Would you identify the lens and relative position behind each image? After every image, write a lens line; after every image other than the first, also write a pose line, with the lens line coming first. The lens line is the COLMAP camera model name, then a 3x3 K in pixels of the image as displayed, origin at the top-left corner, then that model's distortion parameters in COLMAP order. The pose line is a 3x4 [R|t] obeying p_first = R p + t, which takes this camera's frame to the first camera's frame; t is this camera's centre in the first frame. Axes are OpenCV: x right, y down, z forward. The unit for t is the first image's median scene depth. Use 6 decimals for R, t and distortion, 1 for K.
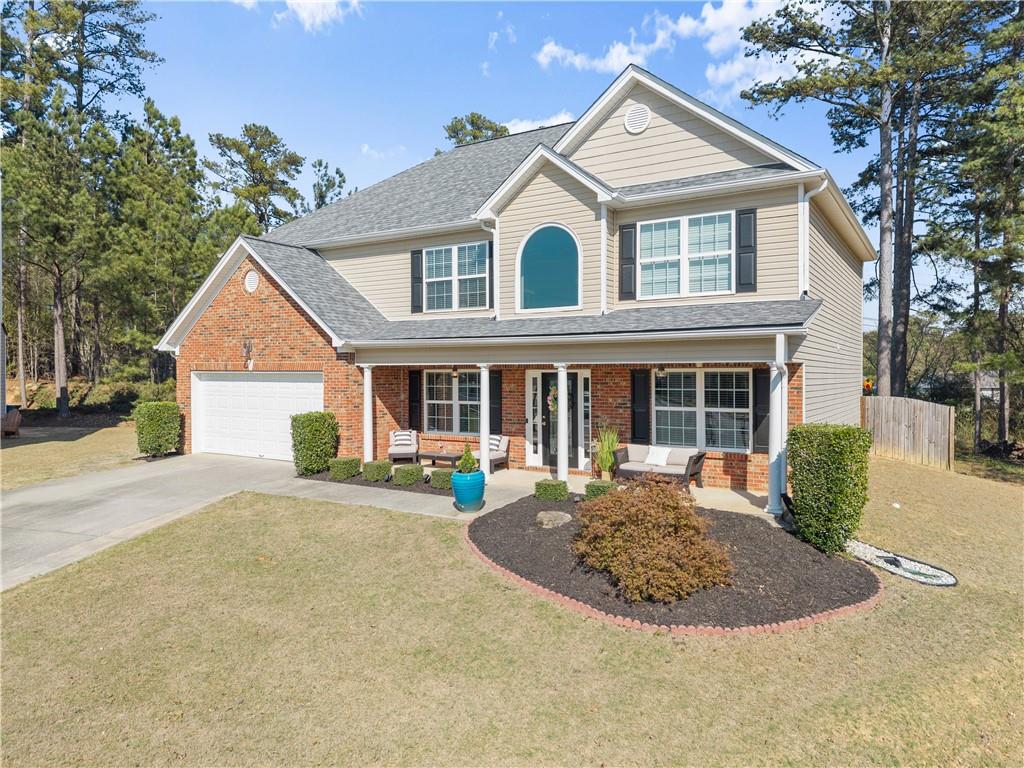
lens RADIAL K [[691.5, 0, 512.6], [0, 691.5, 379.9], [0, 0, 1]] dist [0.025170, -0.026173]
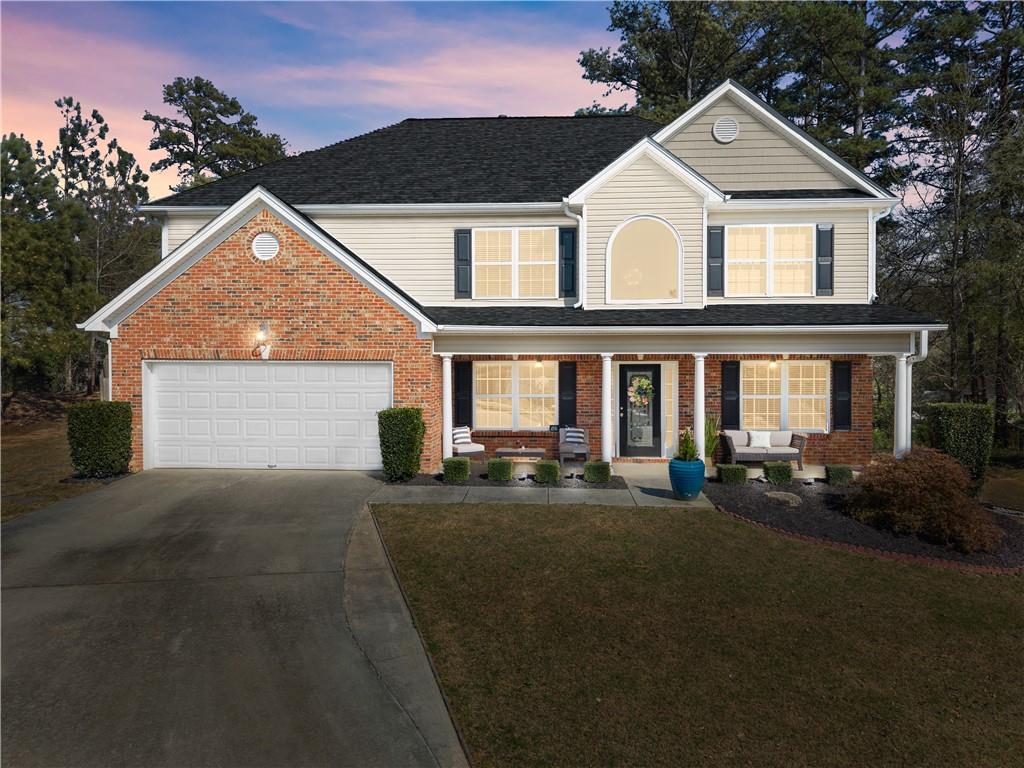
lens RADIAL K [[691.5, 0, 501.7], [0, 691.5, 384.6], [0, 0, 1]] dist [0.025170, -0.026173]
pose [[0.877312, -0.003913, 0.479904, -0.589354], [0.002776, 0.999991, 0.003080, 0.015667], [-0.479912, -0.001369, 0.877316, 0.198539]]
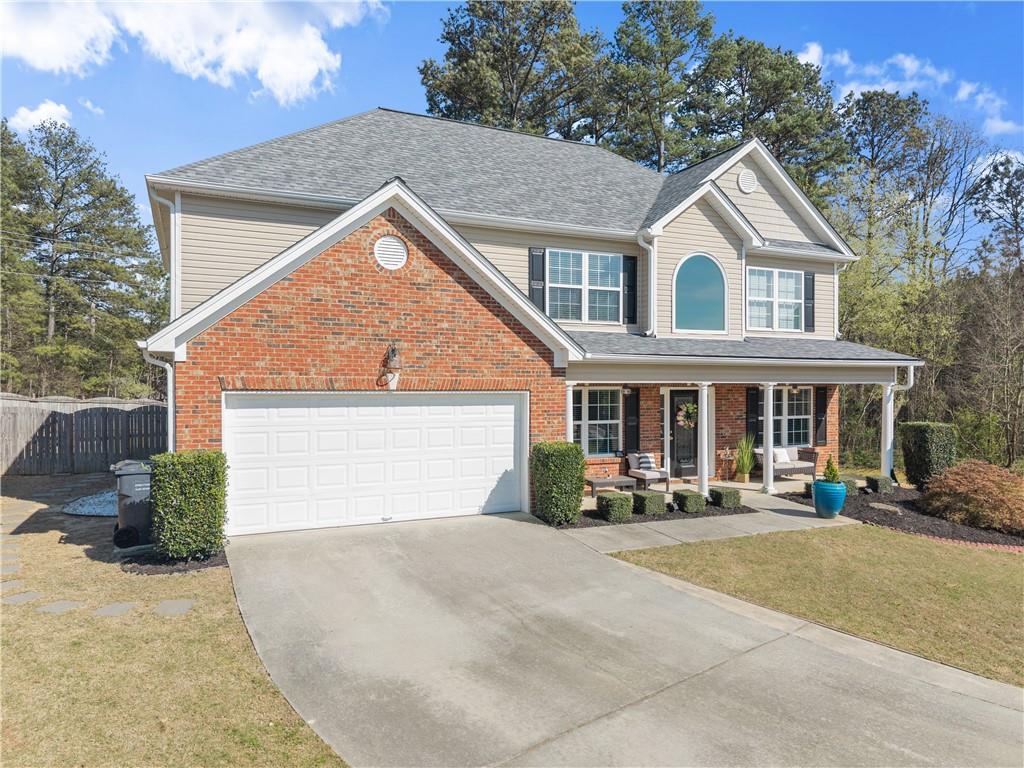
lens RADIAL K [[691.5, 0, 508.8], [0, 691.5, 384.3], [0, 0, 1]] dist [0.025170, -0.026173]
pose [[0.546100, -0.003889, 0.837711, -0.975333], [0.004372, 0.999989, 0.001792, -0.021928], [-0.837709, 0.002684, 0.546111, 0.625590]]
